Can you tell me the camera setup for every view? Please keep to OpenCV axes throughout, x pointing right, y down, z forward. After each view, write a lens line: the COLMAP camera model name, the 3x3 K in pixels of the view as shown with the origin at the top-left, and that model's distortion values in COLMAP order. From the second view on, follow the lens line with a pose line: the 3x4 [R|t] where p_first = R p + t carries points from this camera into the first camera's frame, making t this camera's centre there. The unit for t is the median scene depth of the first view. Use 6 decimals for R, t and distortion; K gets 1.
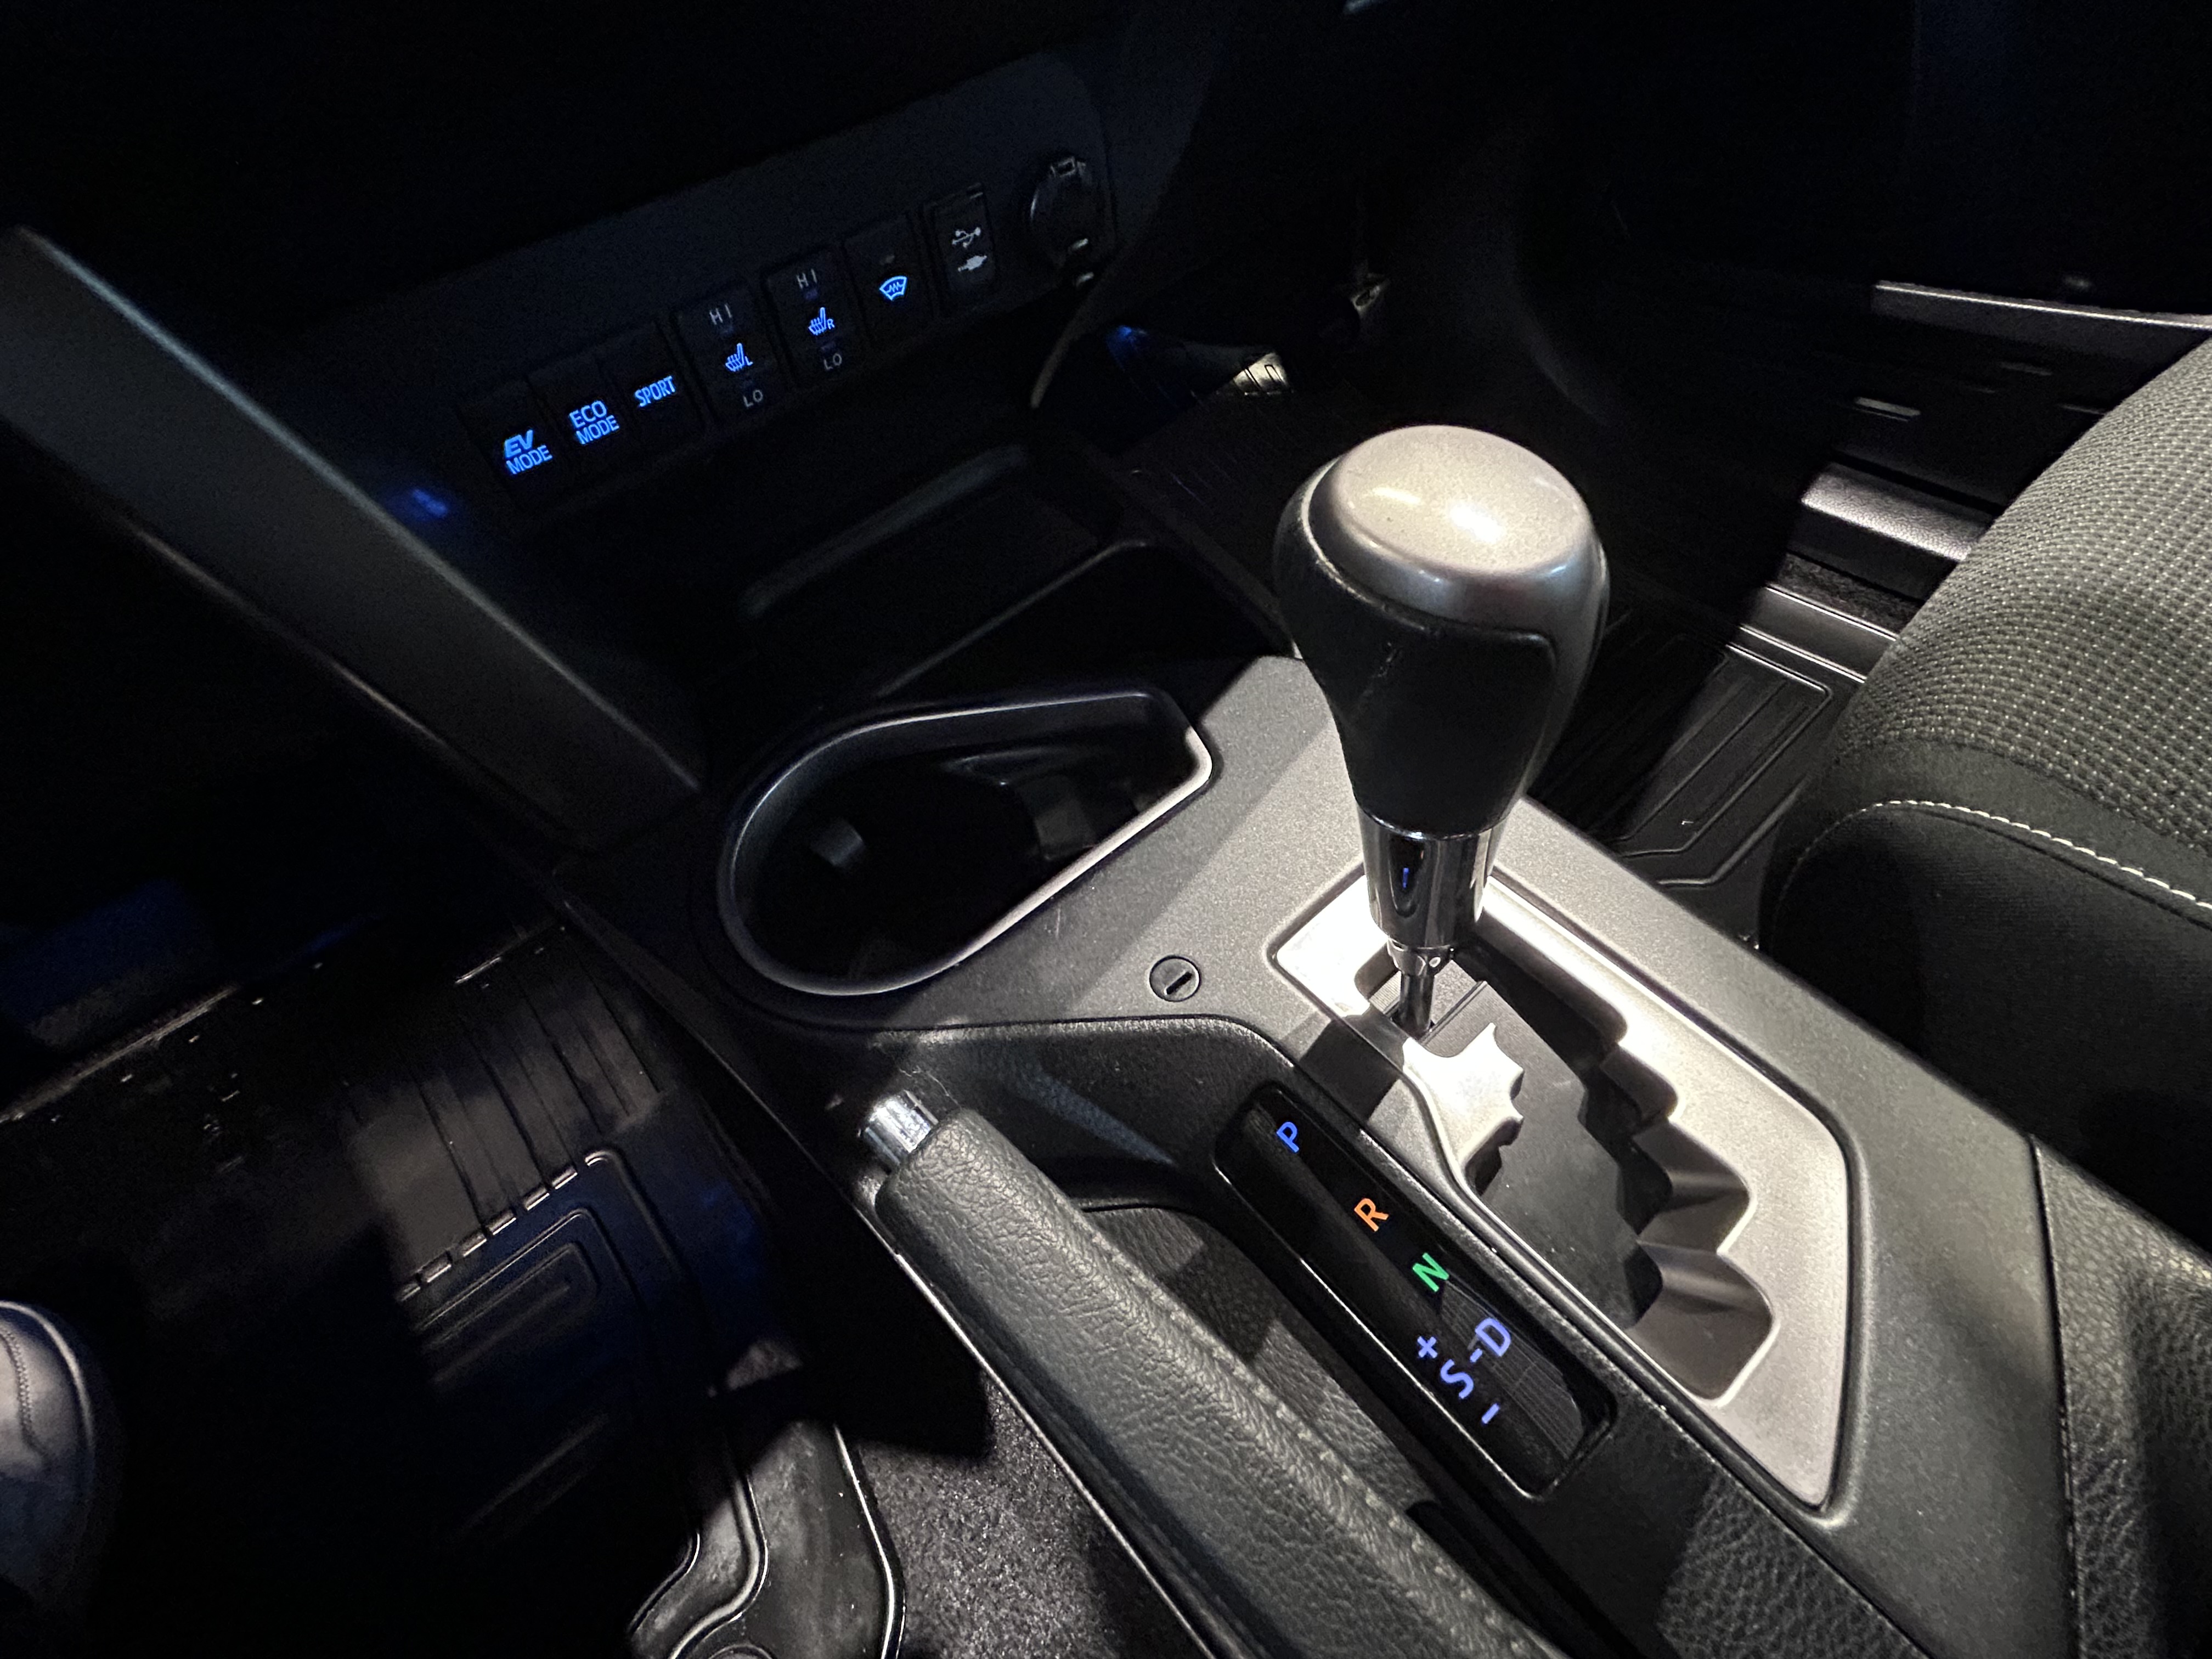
lens RADIAL K [[1003.1, 0, 1103.0], [0, 1003.1, 810.1], [0, 0, 1]] dist [-0.004600, 0.000794]
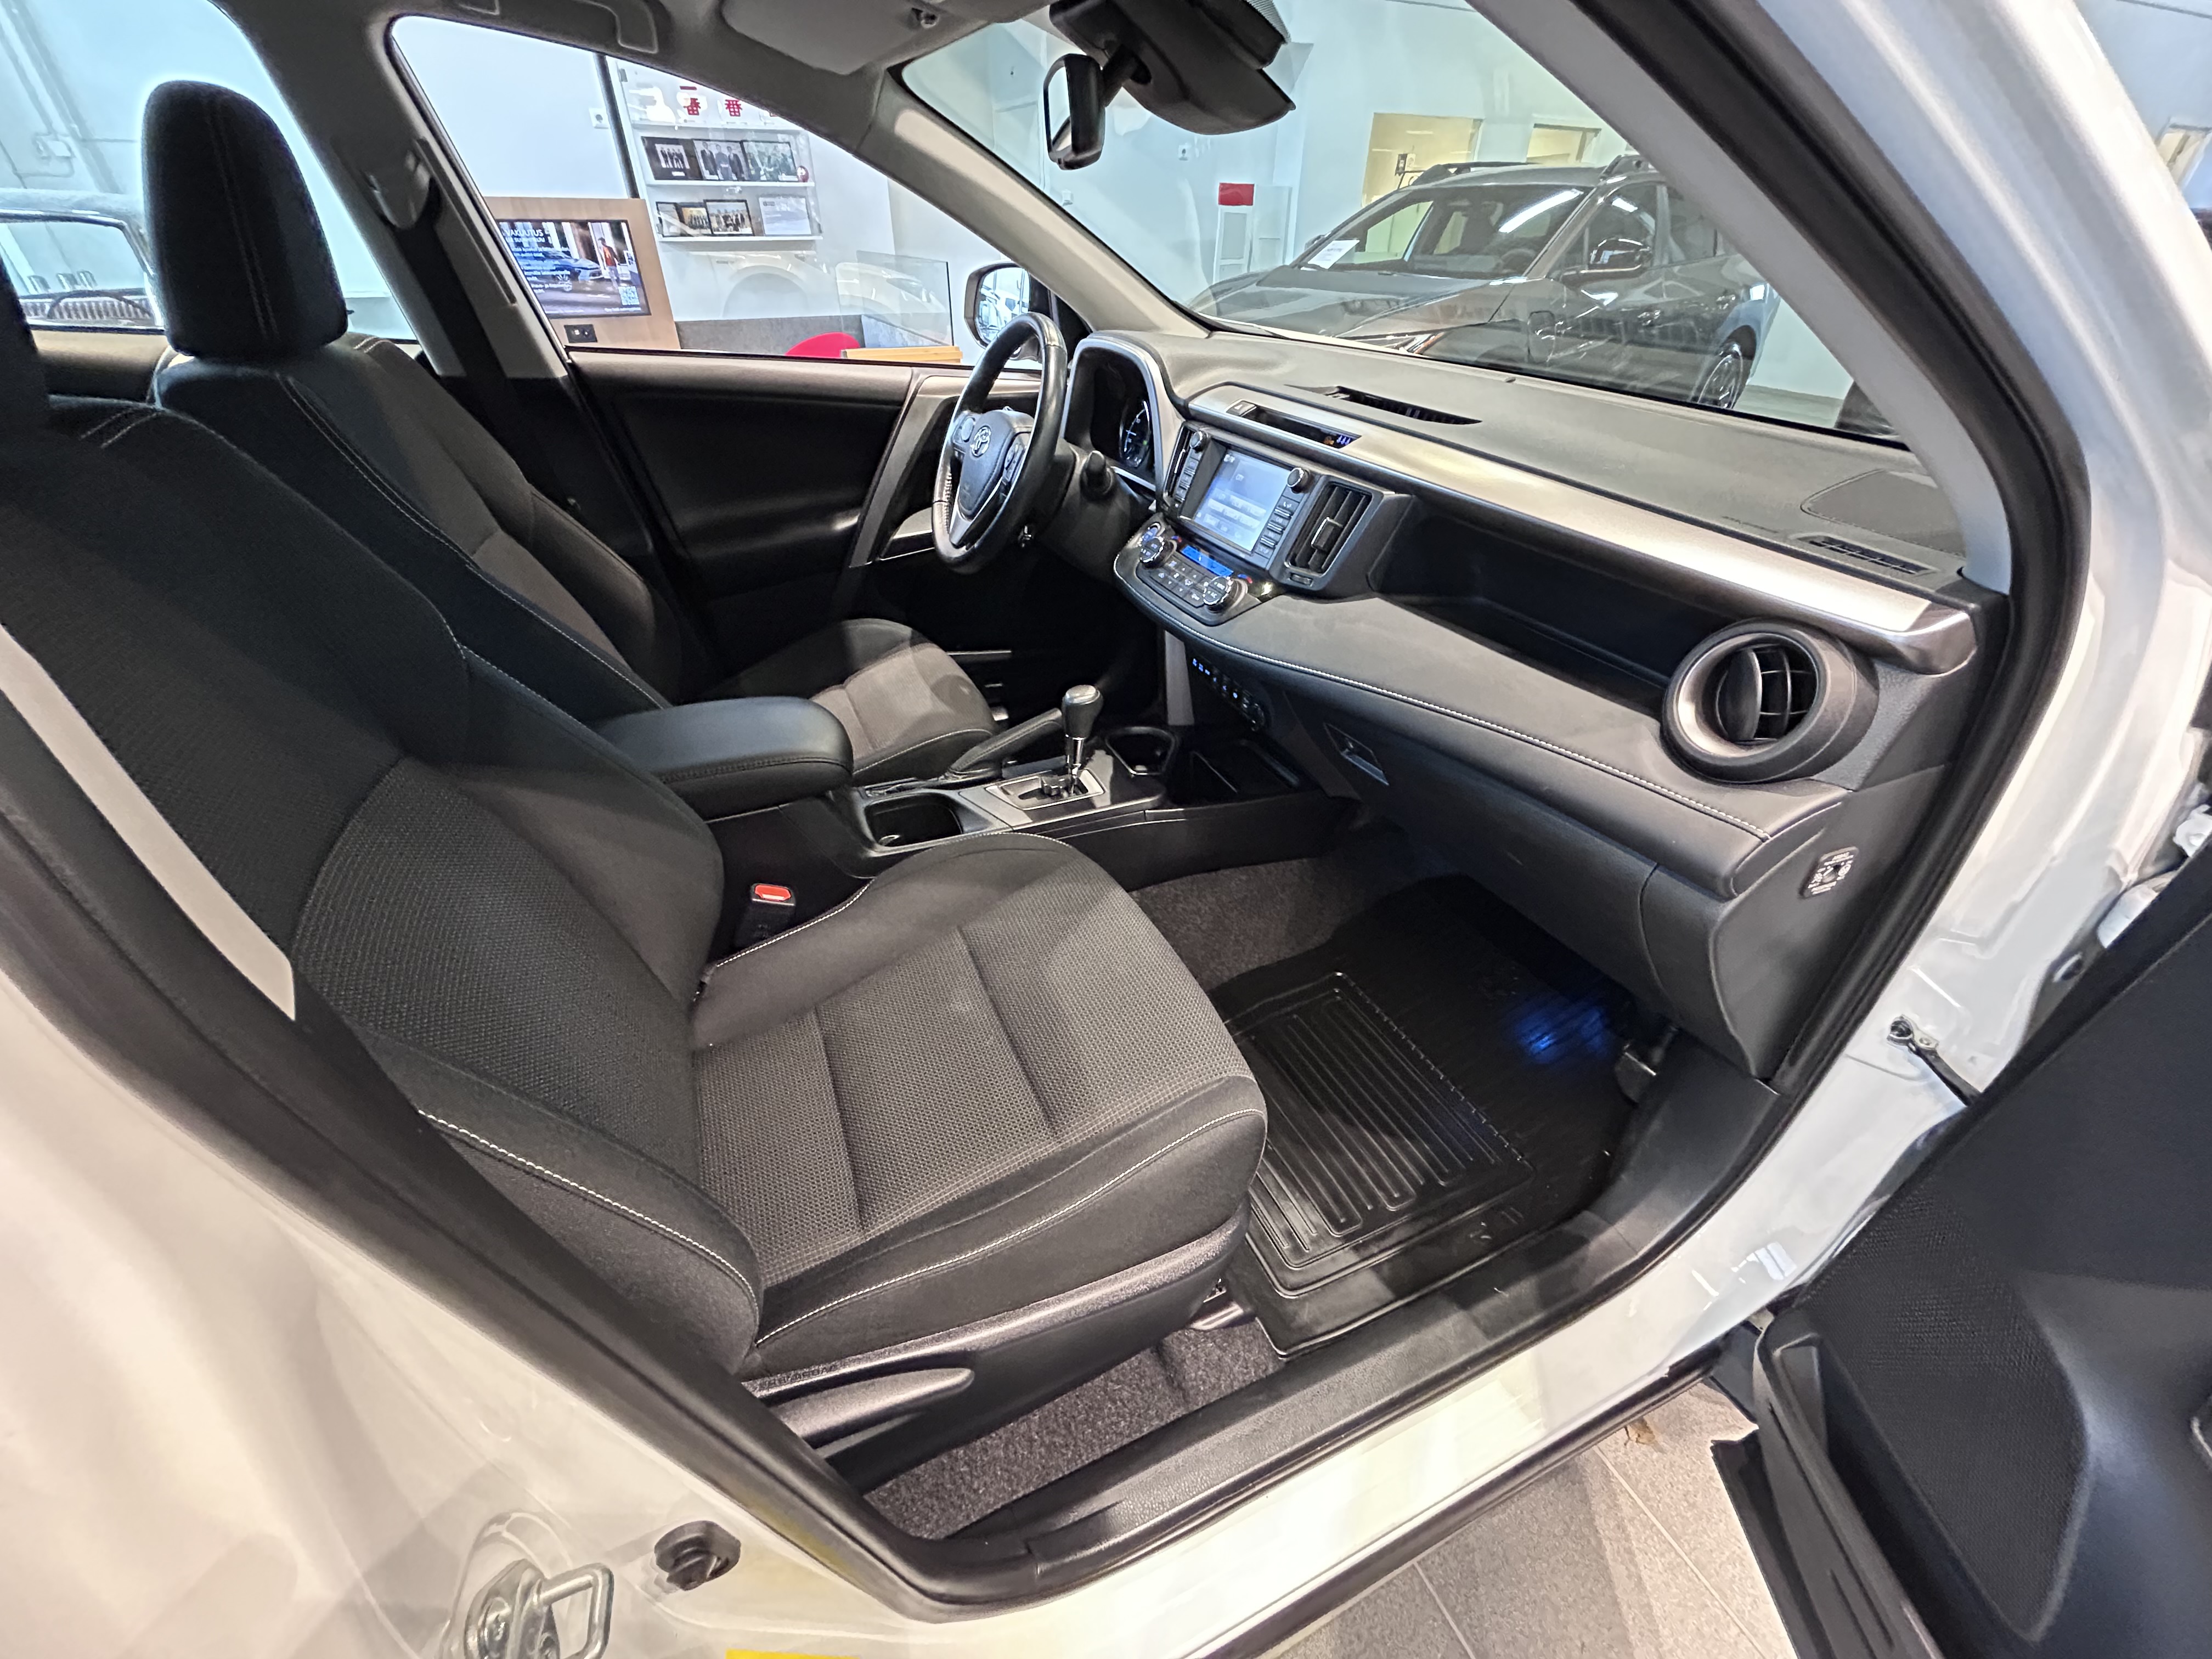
lens RADIAL K [[886.4, 0, 1100.6], [0, 886.4, 840.4], [0, 0, 1]] dist [-0.005736, 0.000185]
pose [[-0.298598, 0.621899, -0.723935, 3.672555], [-0.731379, 0.338203, 0.592203, -2.494741], [0.613127, 0.706301, 0.353857, -0.359894]]
